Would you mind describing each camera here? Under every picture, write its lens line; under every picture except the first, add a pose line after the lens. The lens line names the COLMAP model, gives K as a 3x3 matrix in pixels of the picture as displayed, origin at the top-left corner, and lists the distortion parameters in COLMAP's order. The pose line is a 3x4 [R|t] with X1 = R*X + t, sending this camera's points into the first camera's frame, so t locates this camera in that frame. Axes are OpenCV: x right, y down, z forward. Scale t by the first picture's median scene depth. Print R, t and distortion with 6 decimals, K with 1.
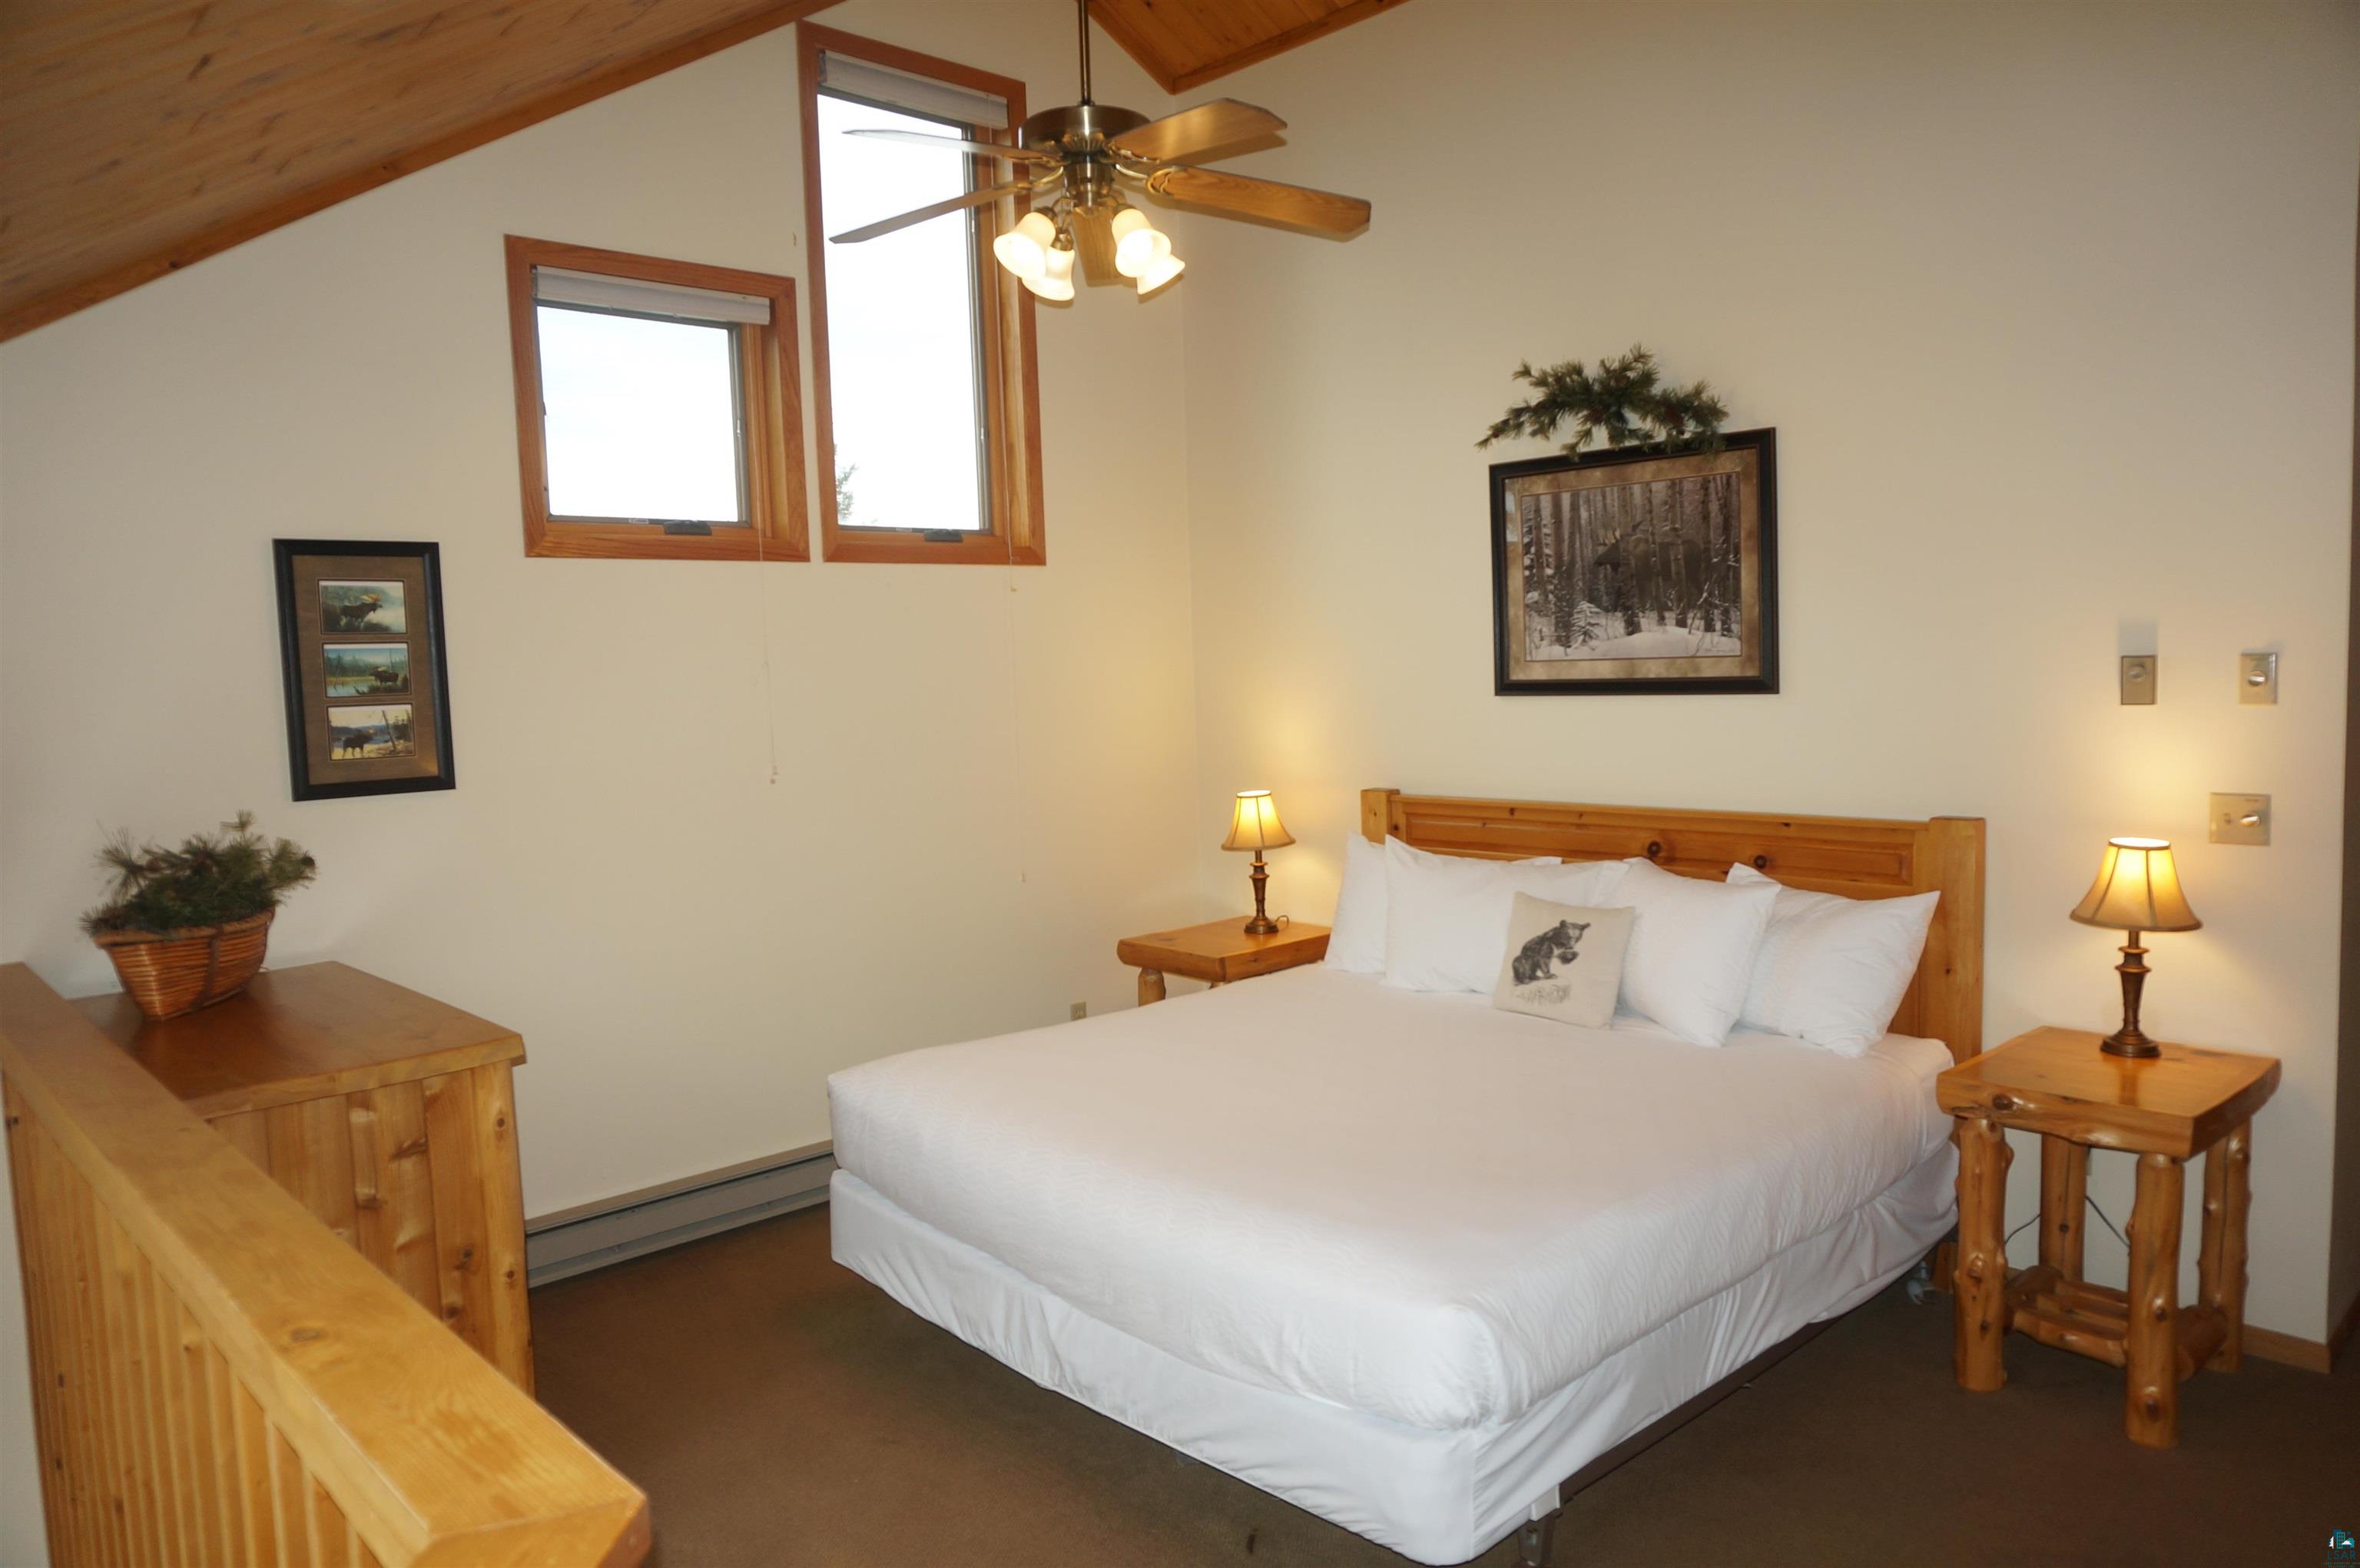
lens RADIAL K [[1575.6, 0, 1180.0], [0, 1575.6, 784.0], [0, 0, 1]] dist [-0.041503, 0.032150]
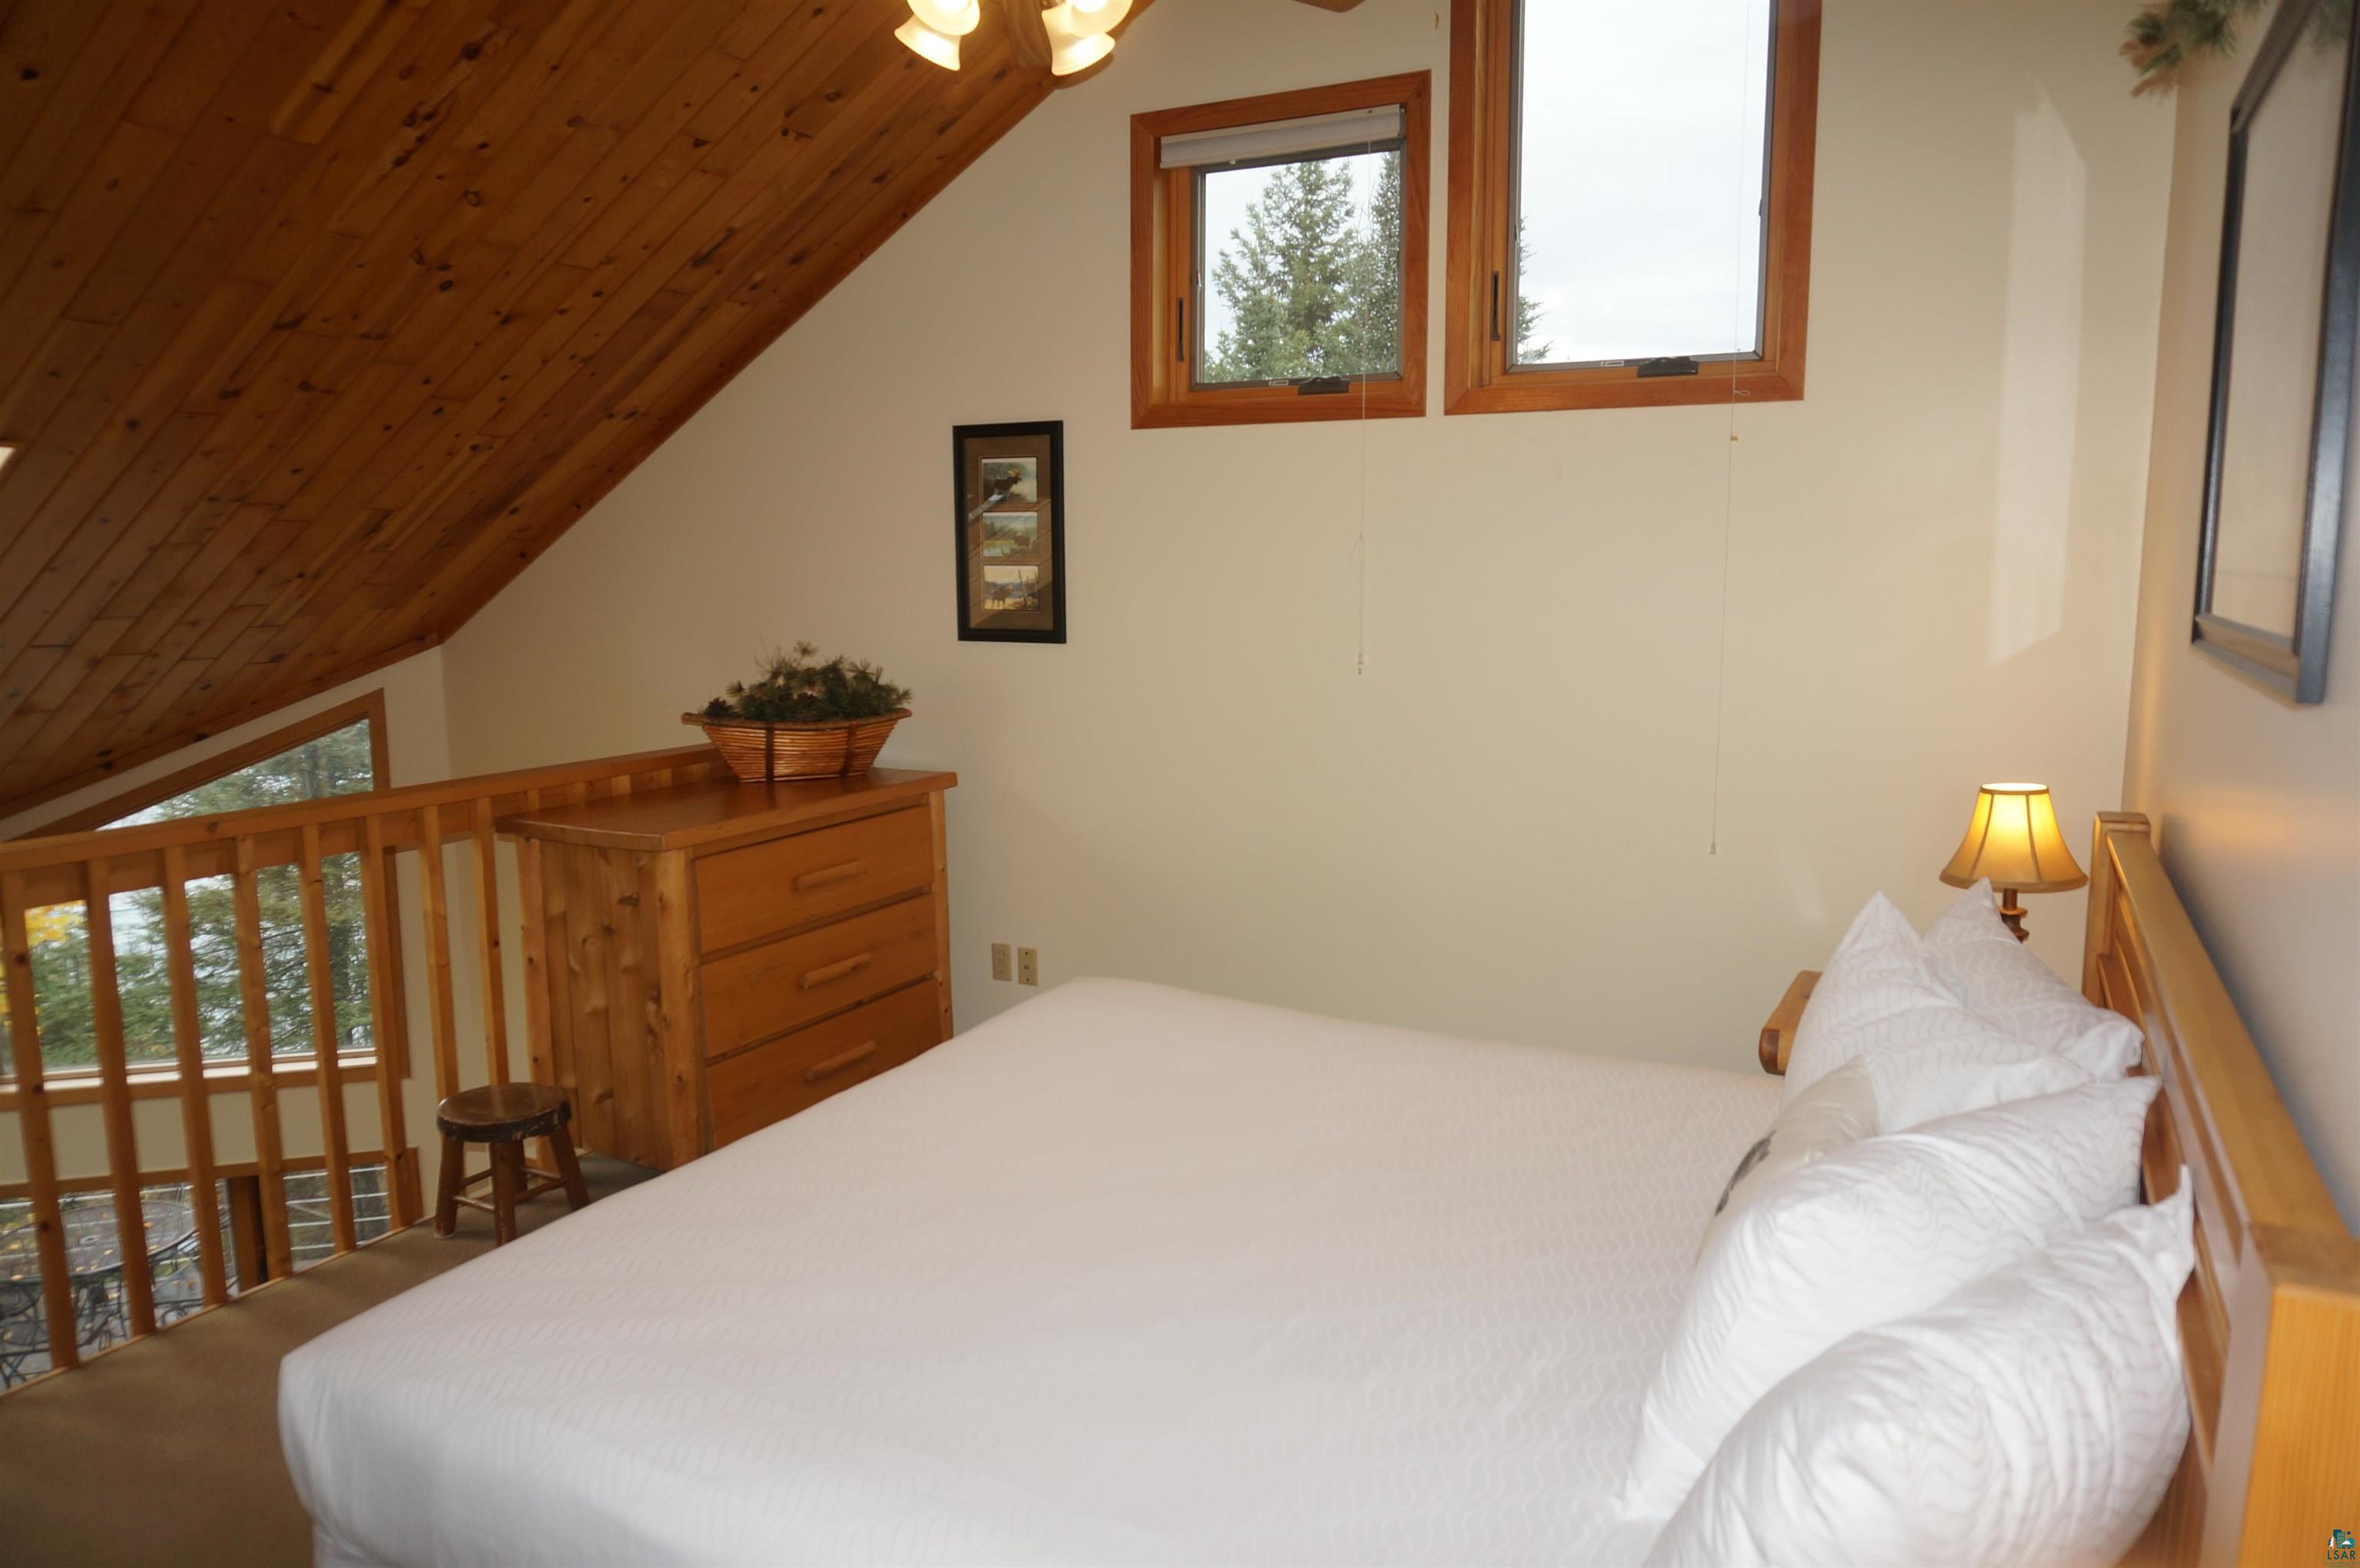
lens RADIAL K [[1673.1, 0, 1180.0], [0, 1673.1, 784.0], [0, 0, 1]] dist [-0.038123, 0.000856]
pose [[0.303407, 0.168037, -0.937927, 0.716921], [-0.077932, 0.985406, 0.151334, -0.087485], [0.949669, 0.027179, 0.312074, 0.728116]]
